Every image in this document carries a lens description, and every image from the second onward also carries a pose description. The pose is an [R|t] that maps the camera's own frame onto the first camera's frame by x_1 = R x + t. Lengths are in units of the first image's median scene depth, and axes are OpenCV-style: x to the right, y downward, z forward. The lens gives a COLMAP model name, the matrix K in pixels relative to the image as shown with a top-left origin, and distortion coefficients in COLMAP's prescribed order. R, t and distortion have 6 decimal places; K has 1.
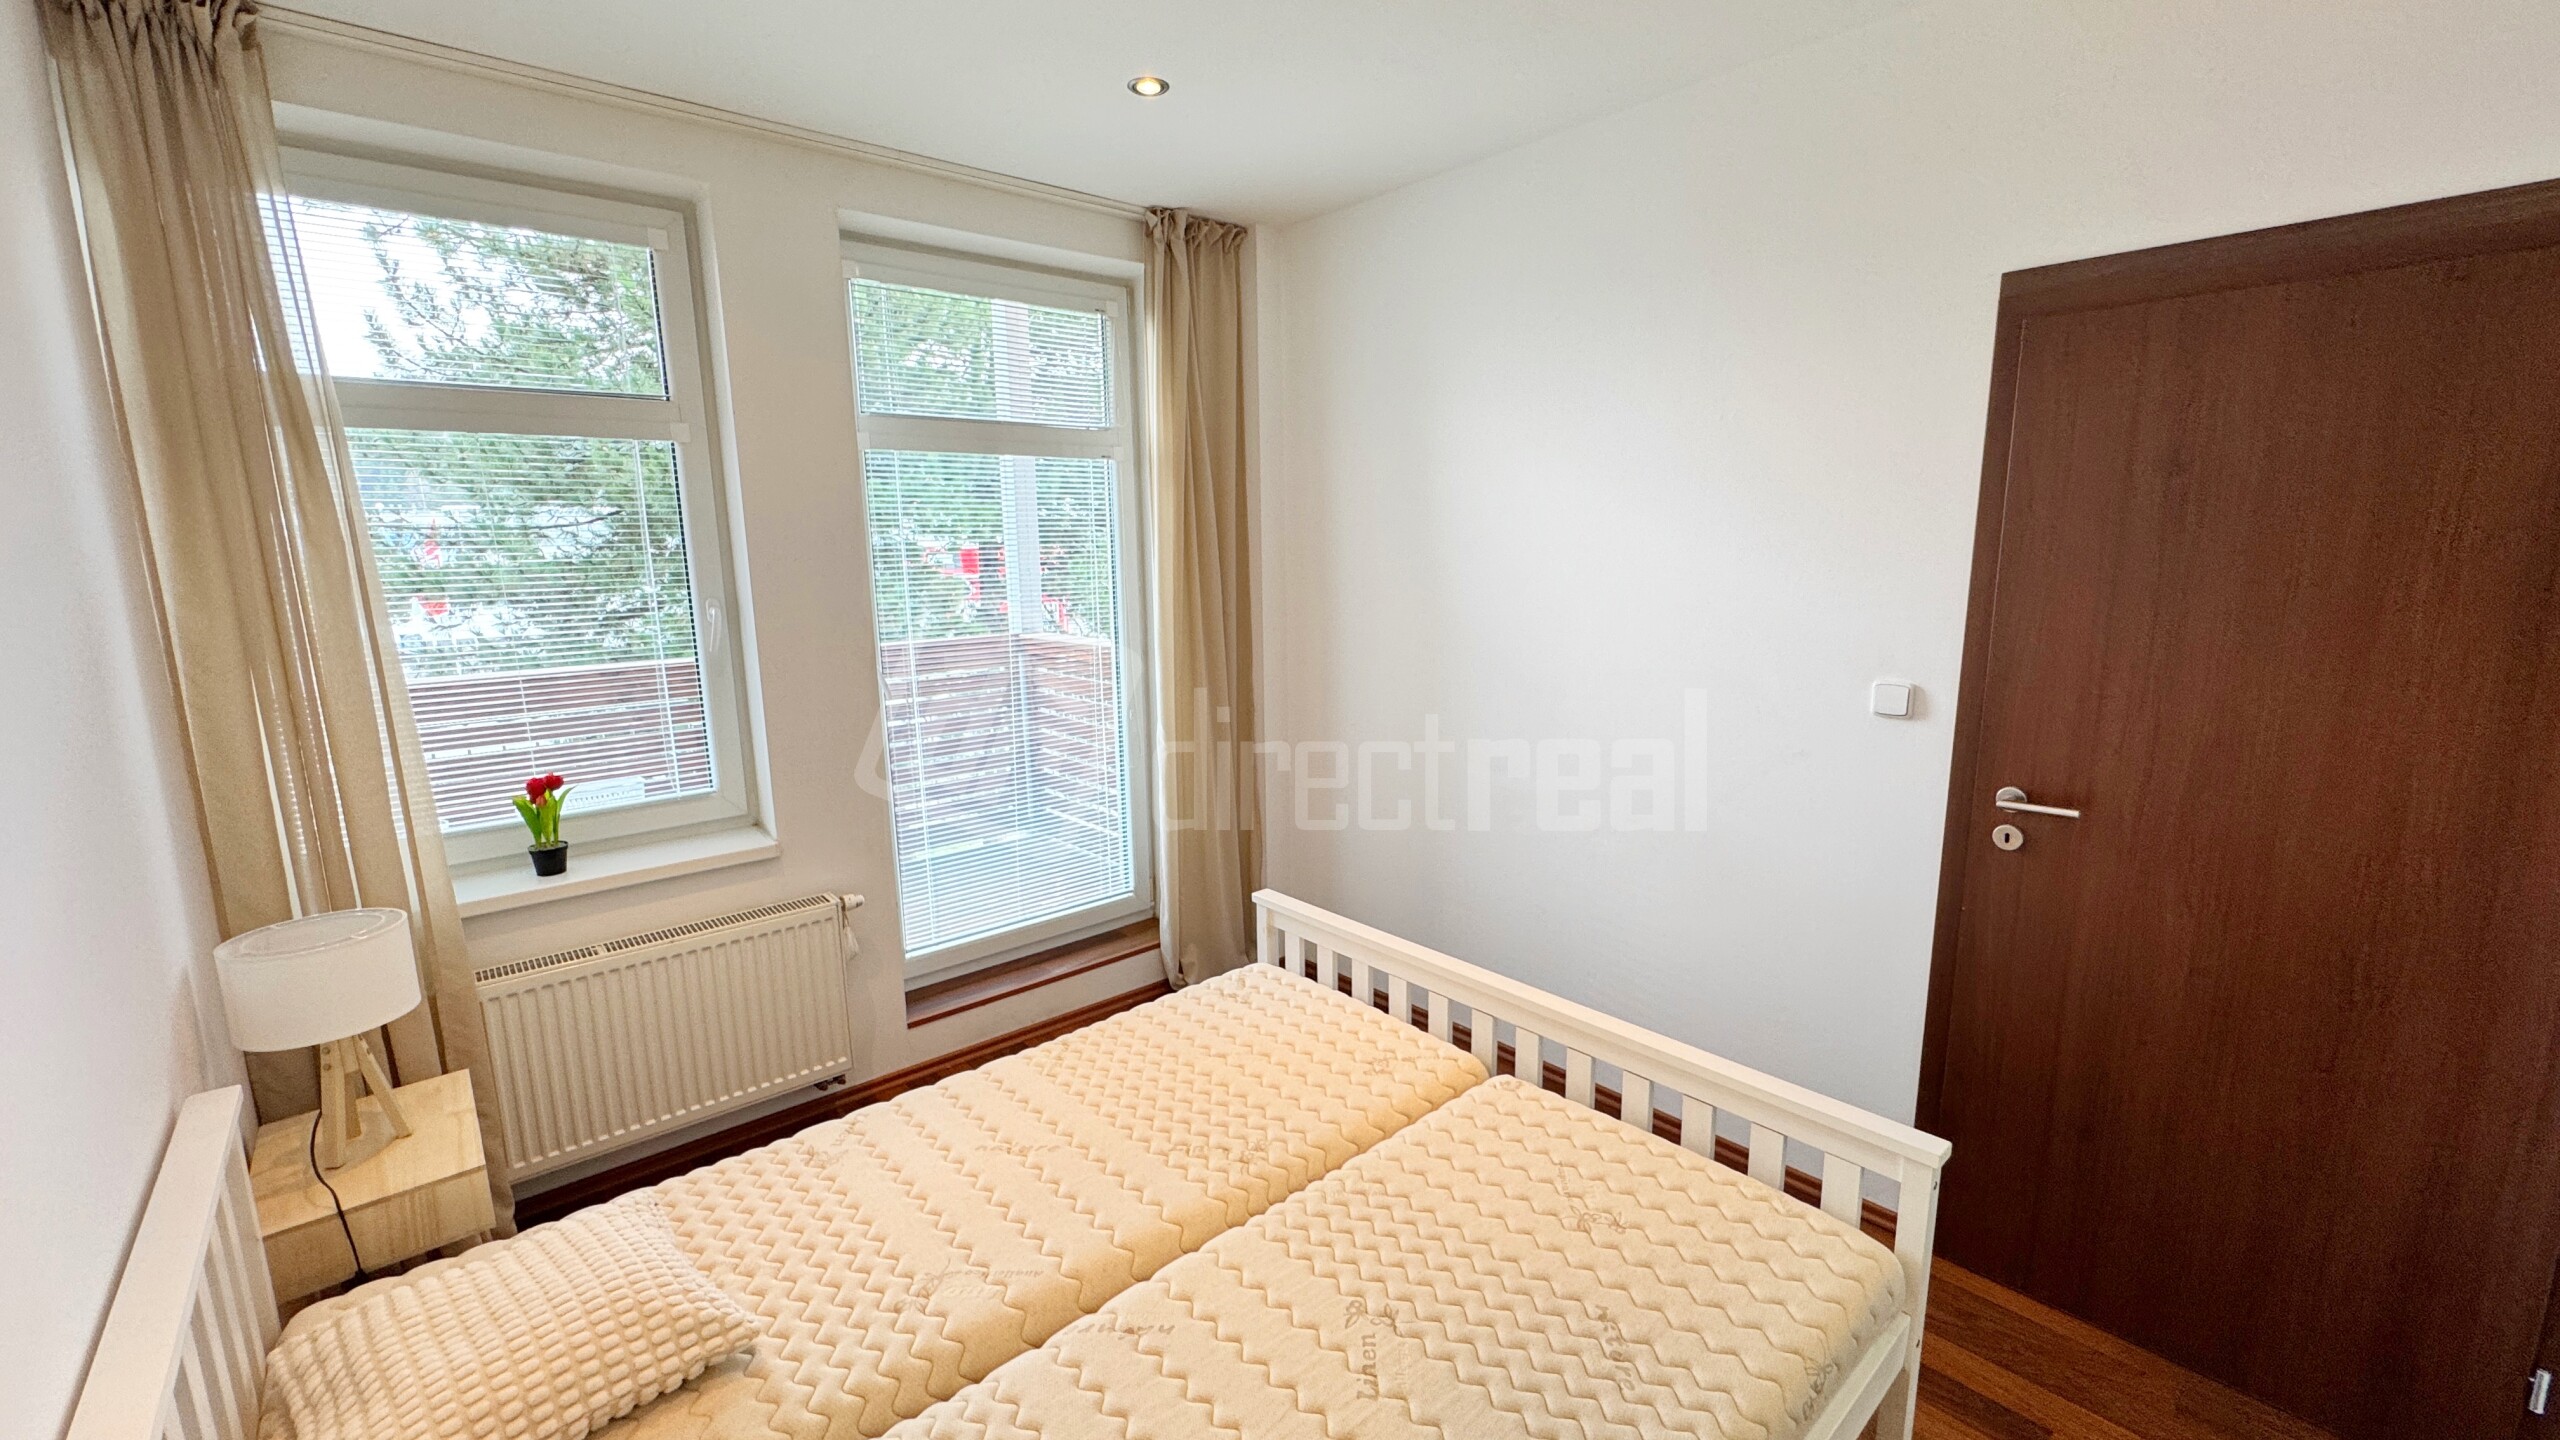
lens RADIAL K [[1030.0, 0, 1285.1], [0, 1030.0, 703.2], [0, 0, 1]] dist [-0.001803, -0.000089]
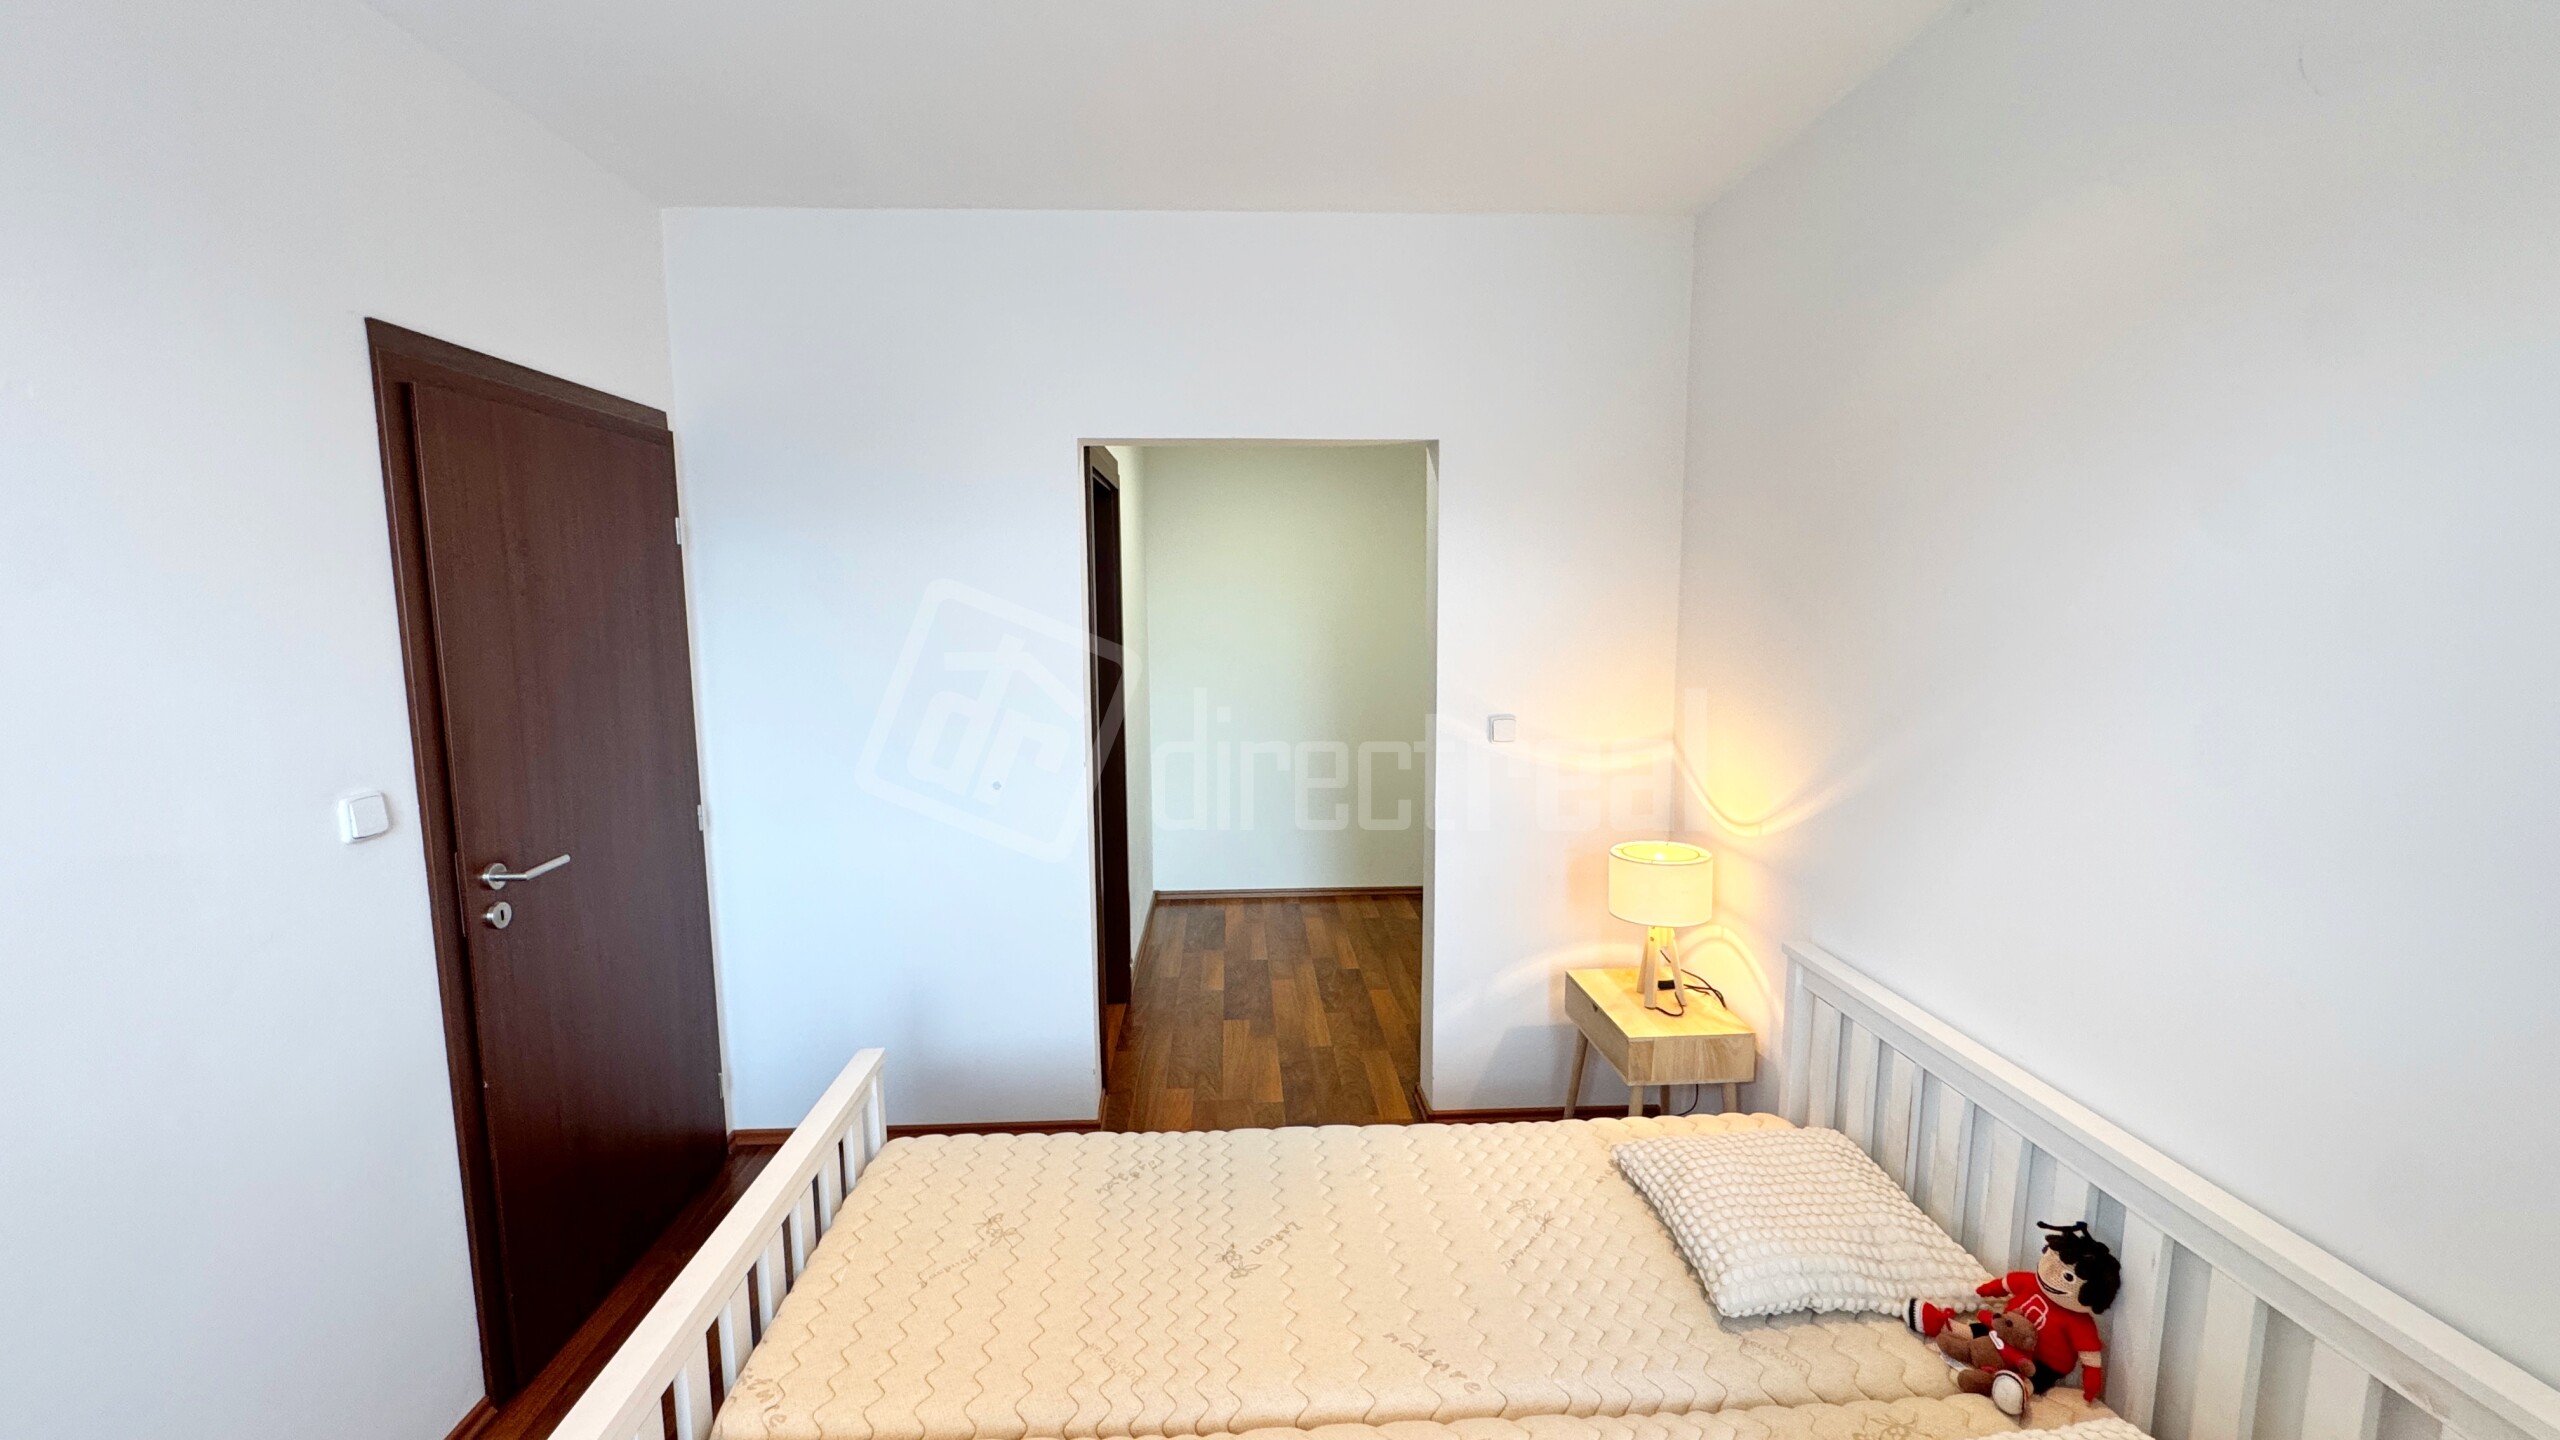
lens RADIAL K [[1030.0, 0, 1280.9], [0, 1030.0, 719.8], [0, 0, 1]] dist [-0.001803, -0.000089]
pose [[-0.776839, -0.062773, 0.626563, -0.399089], [0.114745, 0.964248, 0.238870, -0.167010], [-0.619157, 0.257459, -0.741862, 1.049466]]
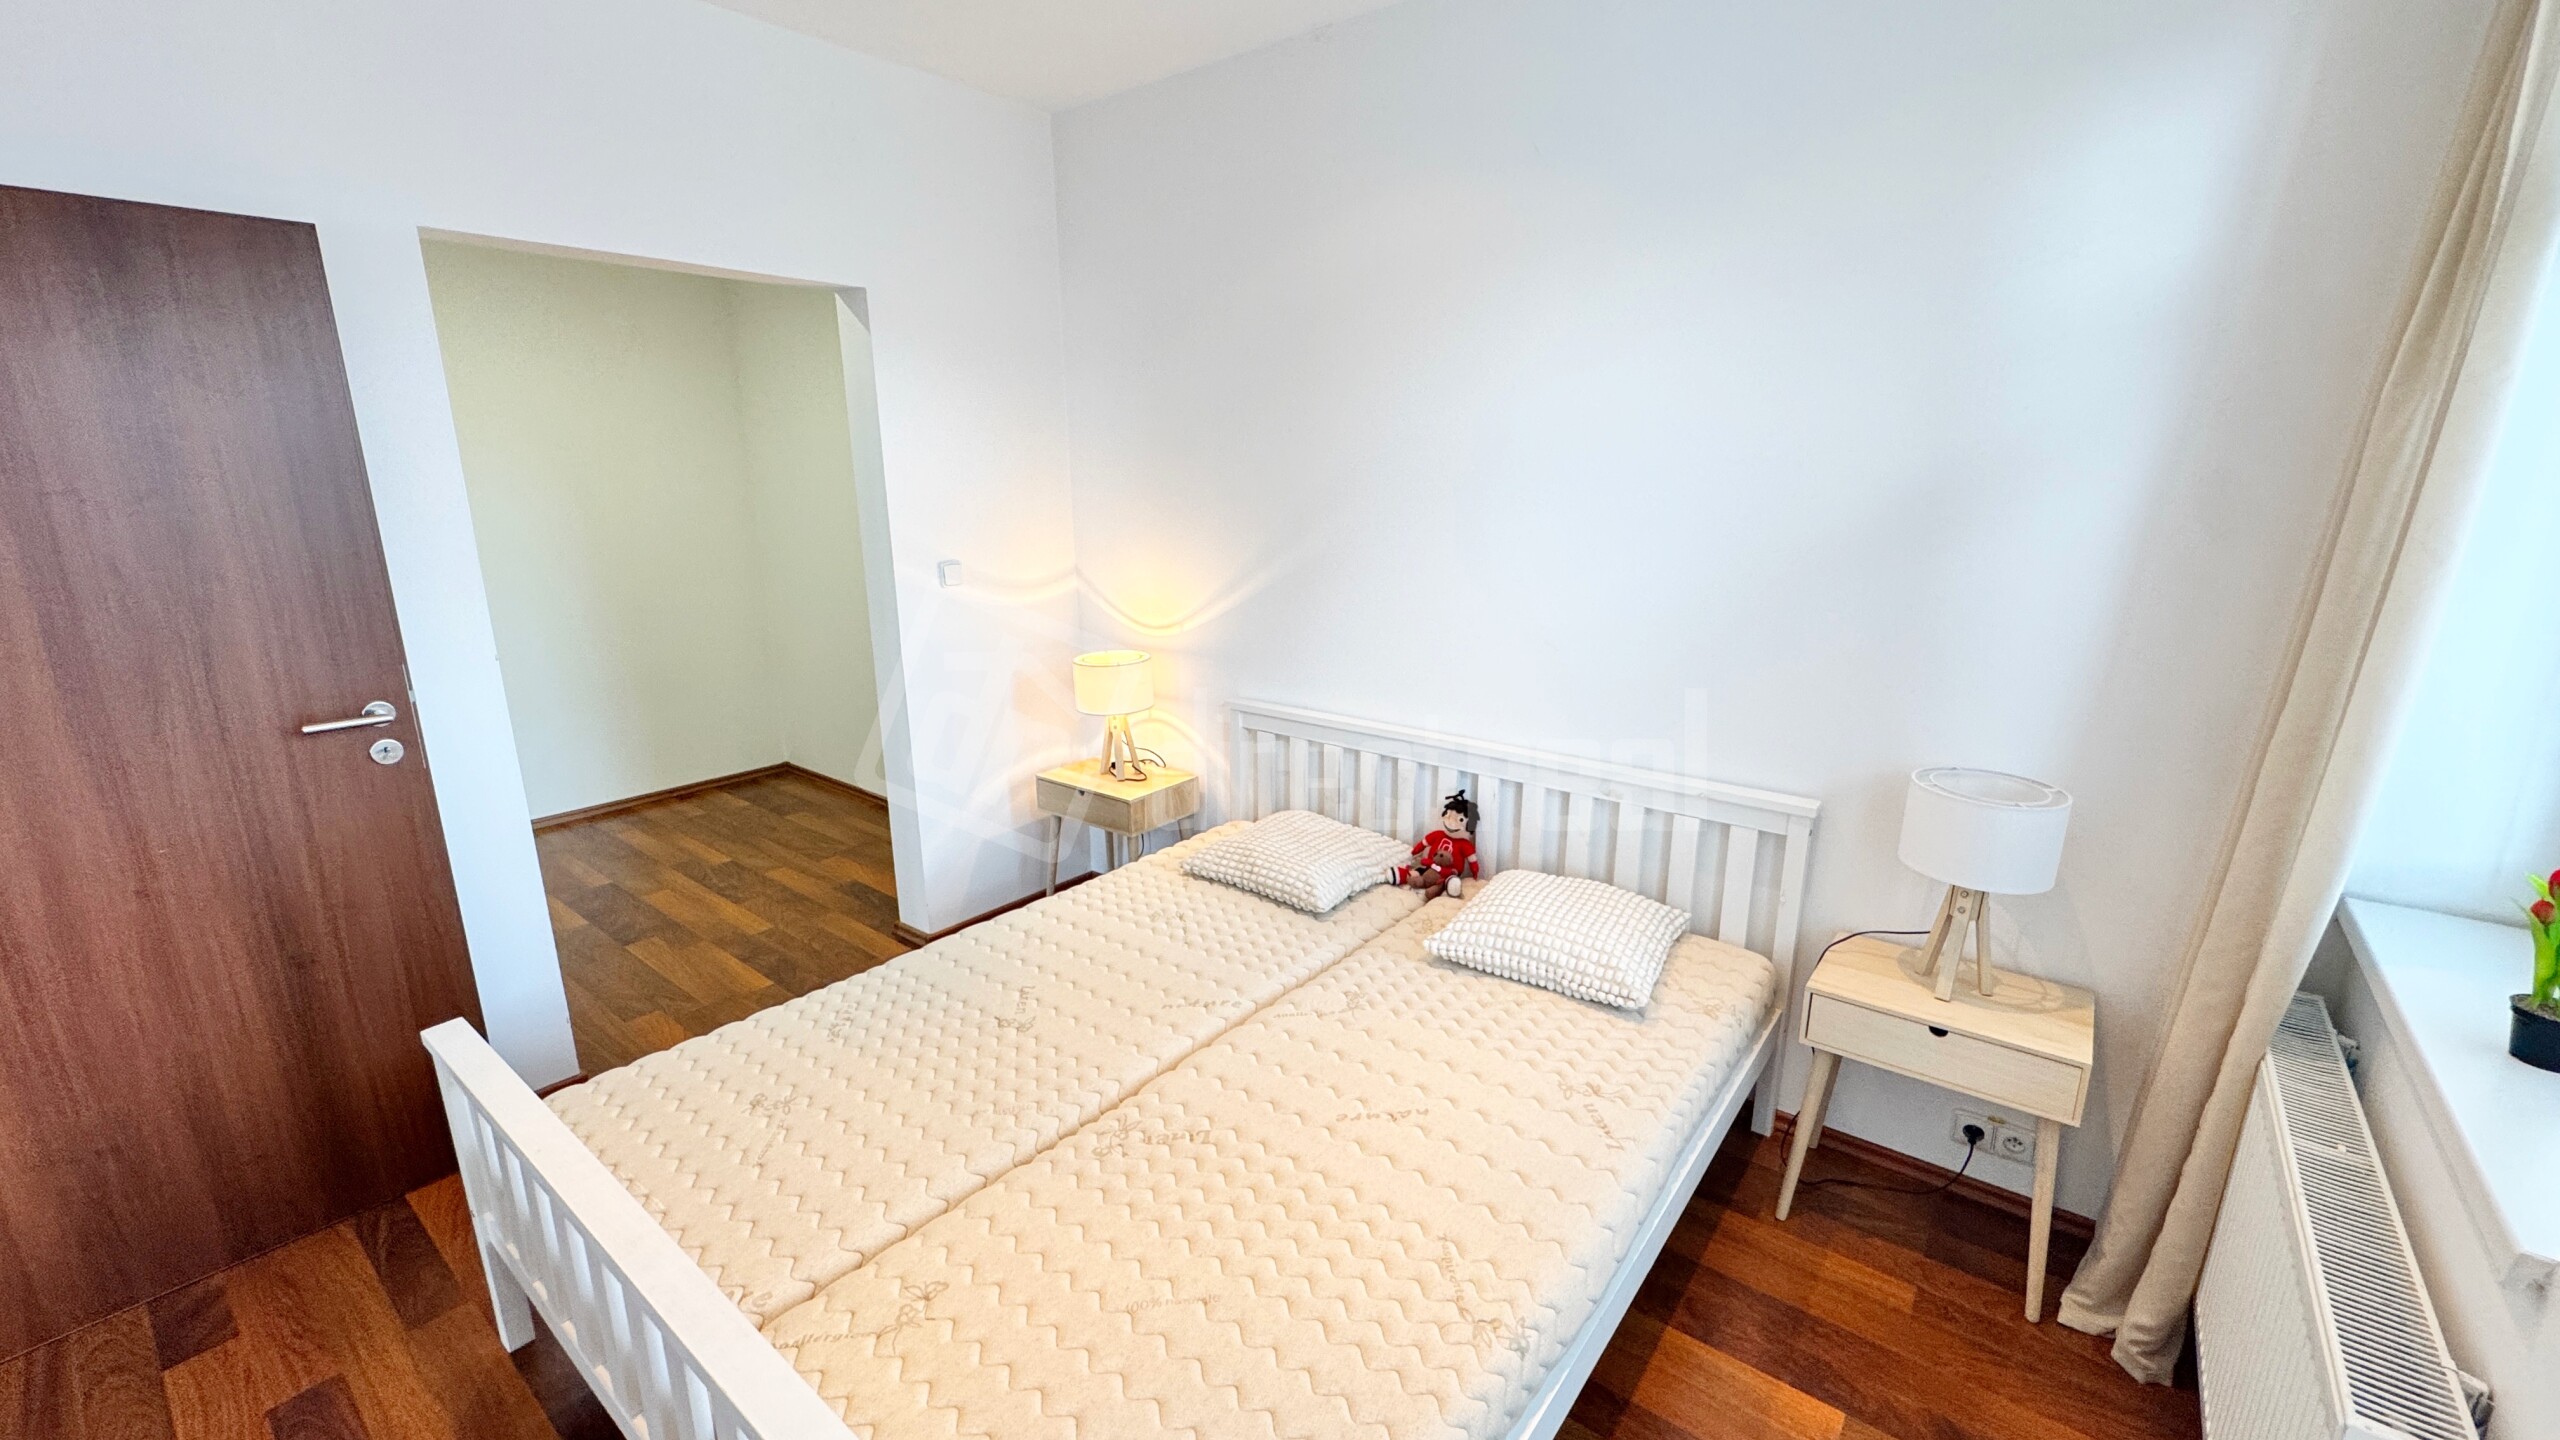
lens RADIAL K [[1030.0, 0, 1277.8], [0, 1030.0, 717.6], [0, 0, 1]] dist [-0.001803, -0.000089]
pose [[-0.985865, 0.056241, -0.157818, -0.036783], [-0.010191, 0.920098, 0.391555, -0.186970], [0.167229, 0.387629, -0.906520, 1.327267]]
